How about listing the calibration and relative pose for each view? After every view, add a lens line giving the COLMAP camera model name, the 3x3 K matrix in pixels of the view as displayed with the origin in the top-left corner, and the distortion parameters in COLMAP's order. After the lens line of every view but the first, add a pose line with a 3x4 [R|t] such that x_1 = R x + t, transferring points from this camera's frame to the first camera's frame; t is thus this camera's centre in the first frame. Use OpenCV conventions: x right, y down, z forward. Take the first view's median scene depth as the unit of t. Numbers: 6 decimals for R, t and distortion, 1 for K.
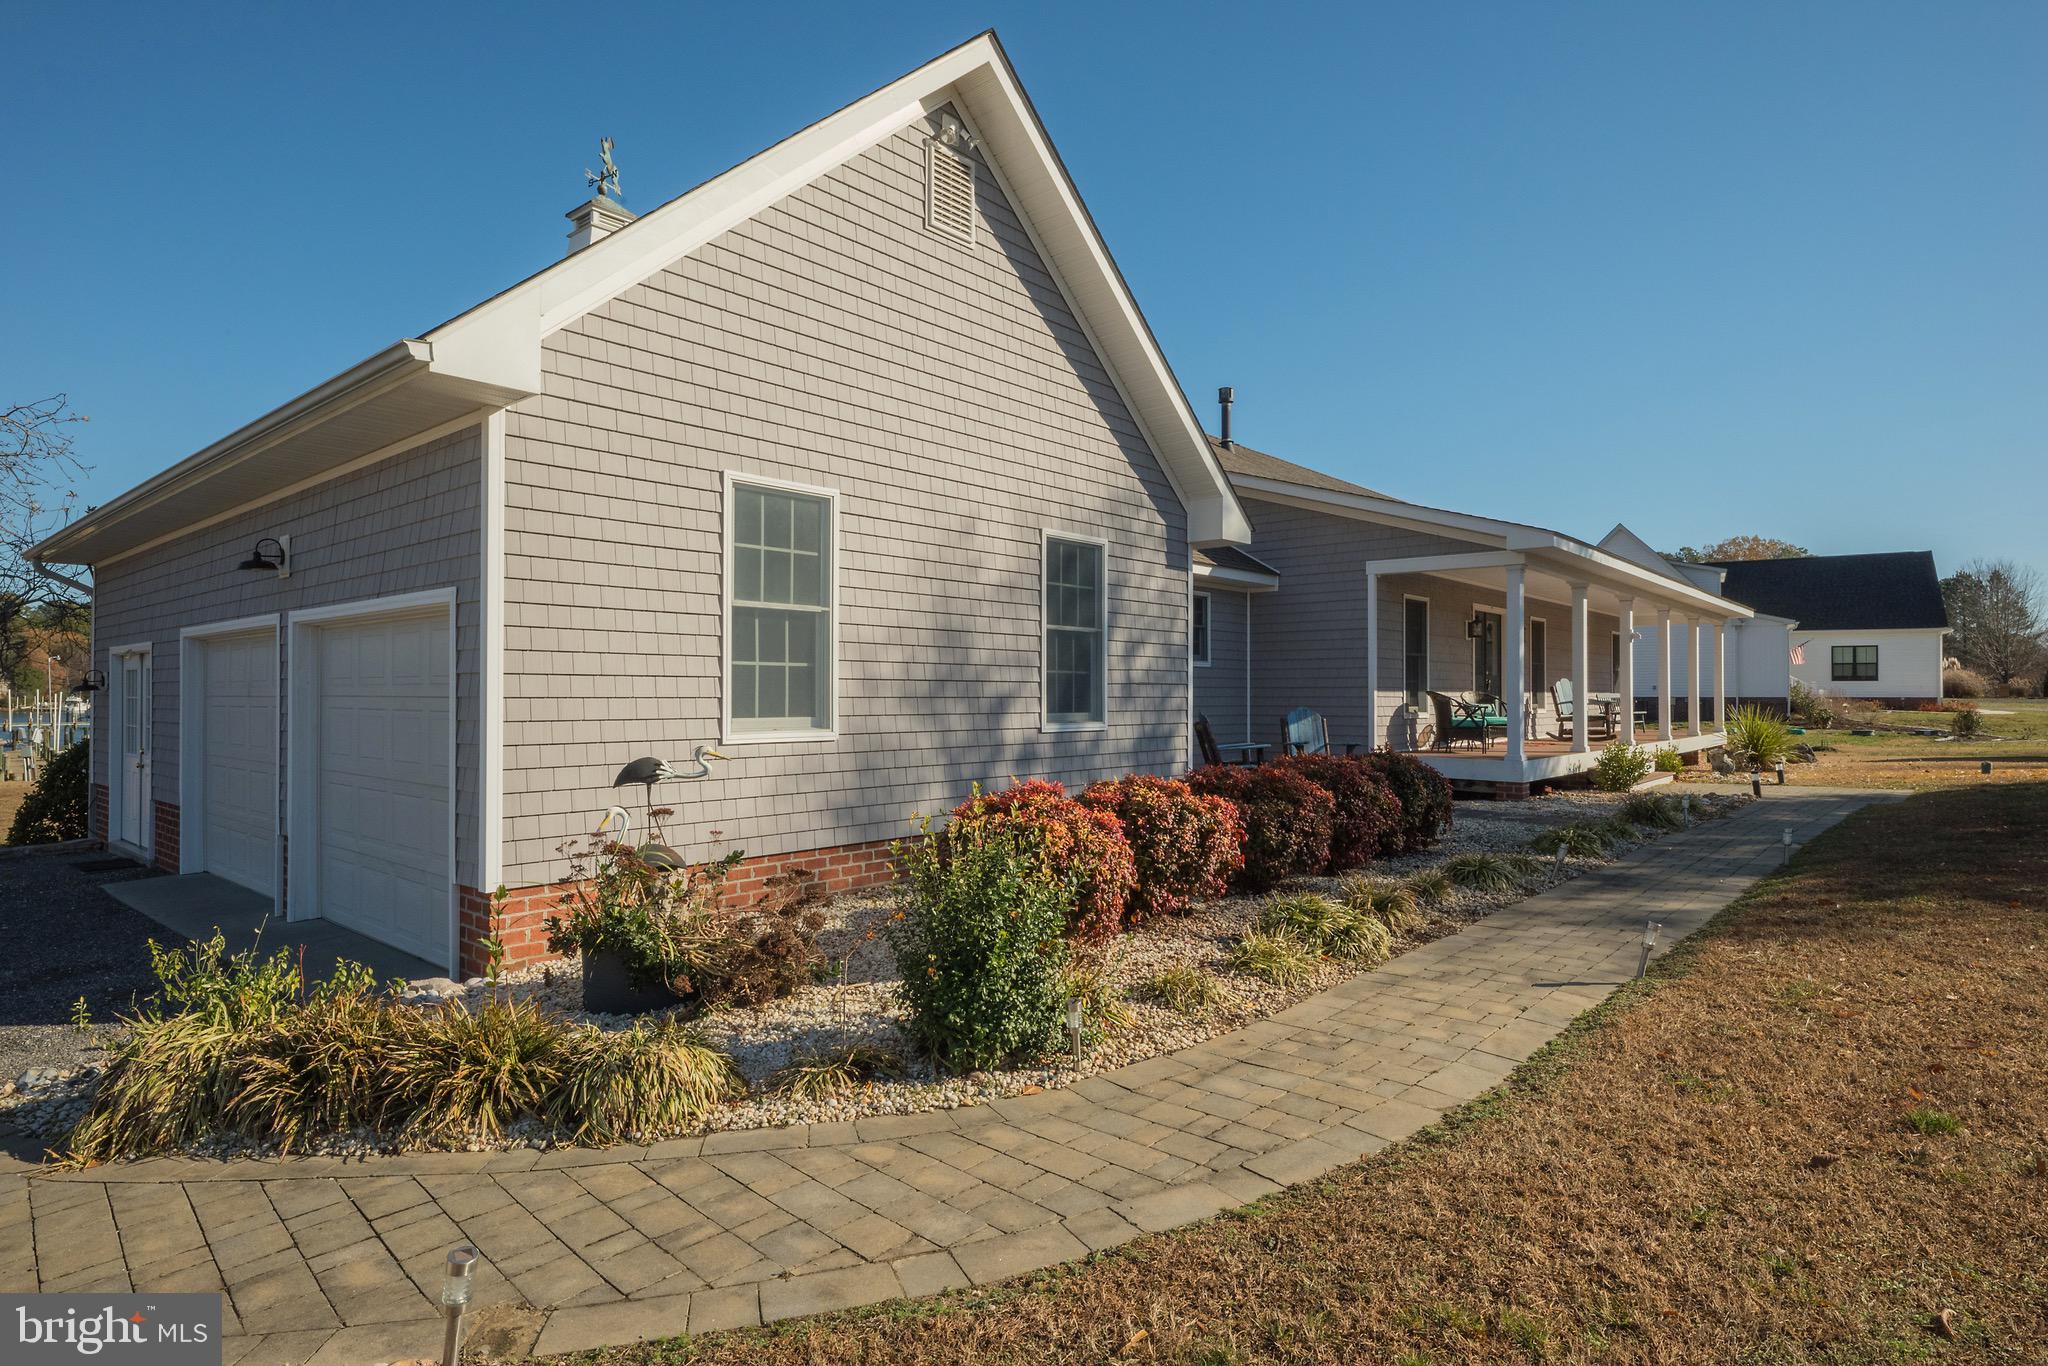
lens RADIAL K [[1099.5, 0, 1022.7], [0, 1099.5, 683.8], [0, 0, 1]] dist [0.028795, 0.000075]
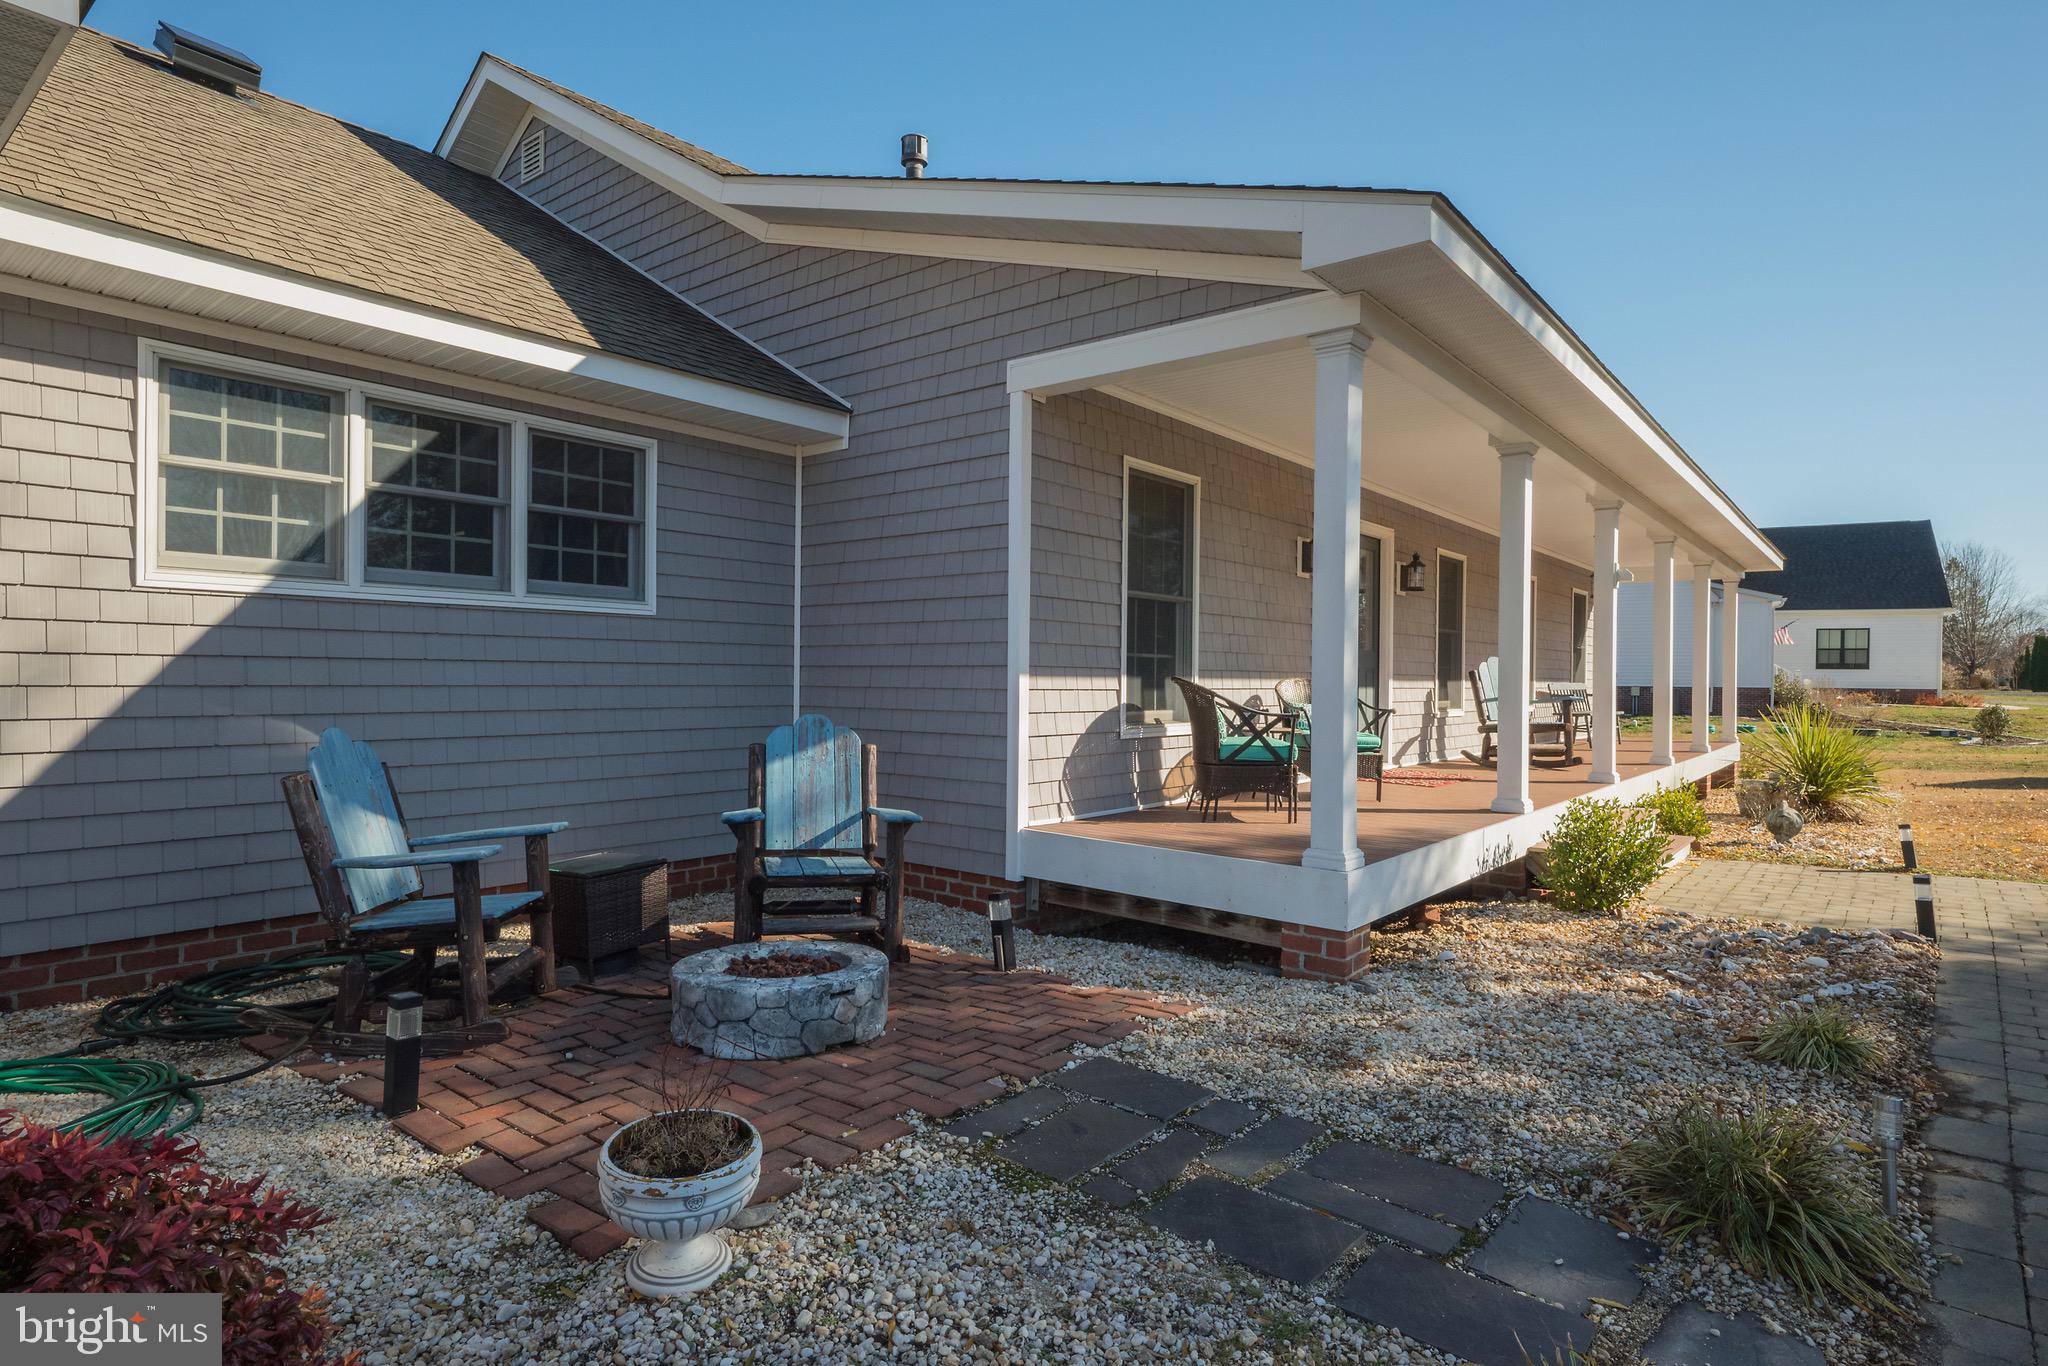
lens RADIAL K [[1099.5, 0, 1024.2], [0, 1099.5, 685.3], [0, 0, 1]] dist [0.028795, 0.000075]
pose [[0.999284, 0.005103, 0.037499, 0.282934], [-0.005618, 0.999891, 0.013647, 0.004313], [-0.037425, -0.013847, 0.999203, 0.548028]]
